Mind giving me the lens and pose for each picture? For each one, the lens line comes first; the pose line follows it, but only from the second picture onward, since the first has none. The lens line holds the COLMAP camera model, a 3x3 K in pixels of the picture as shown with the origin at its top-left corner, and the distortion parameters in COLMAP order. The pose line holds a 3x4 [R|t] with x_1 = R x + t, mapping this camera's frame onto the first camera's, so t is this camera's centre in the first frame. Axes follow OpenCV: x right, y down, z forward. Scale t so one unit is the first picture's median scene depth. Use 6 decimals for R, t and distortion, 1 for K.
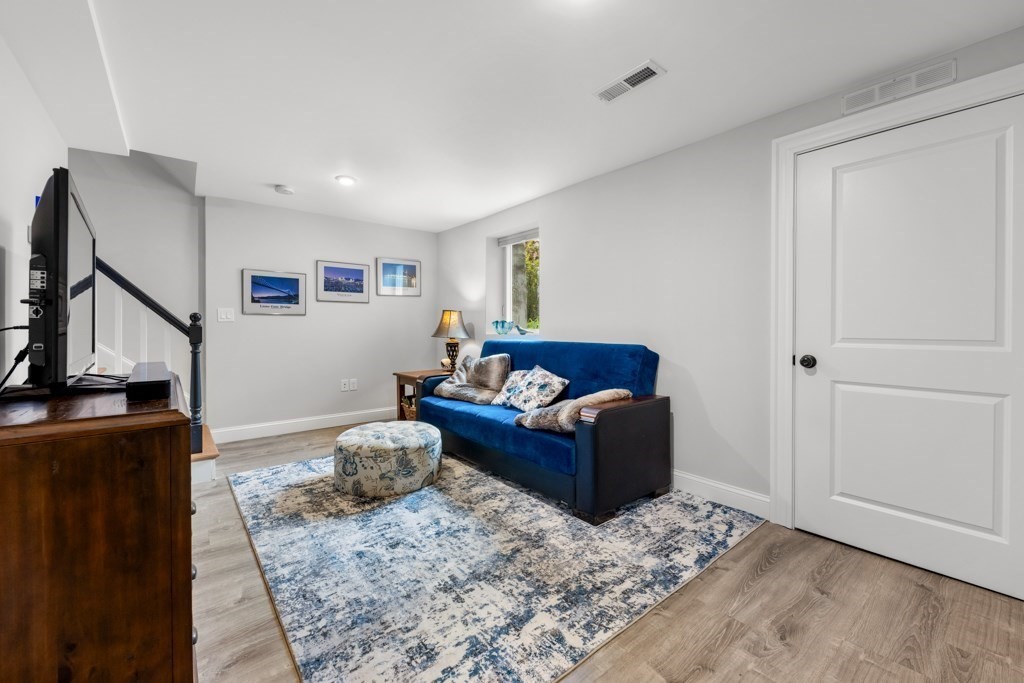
lens RADIAL K [[411.3, 0, 510.7], [0, 411.3, 332.9], [0, 0, 1]] dist [0.002018, -0.003309]
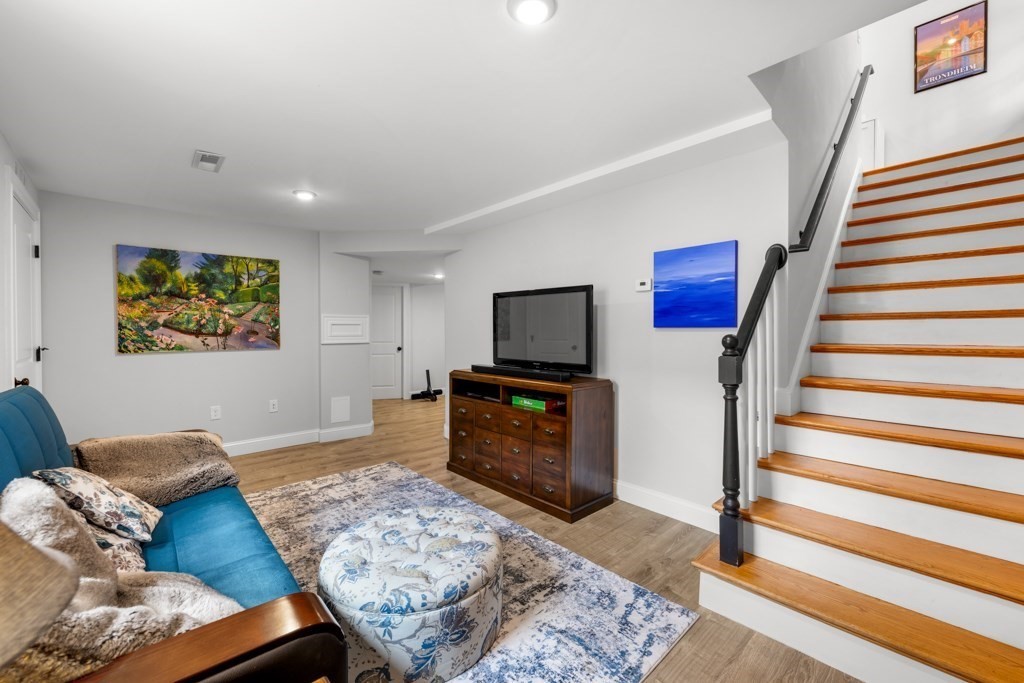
lens RADIAL K [[411.3, 0, 510.7], [0, 411.3, 332.9], [0, 0, 1]] dist [0.002018, -0.003309]
pose [[-0.998080, -0.001816, -0.061909, -0.643630], [-0.002973, 0.999823, 0.018601, -0.104724], [0.061864, 0.018749, -0.997908, 2.598969]]
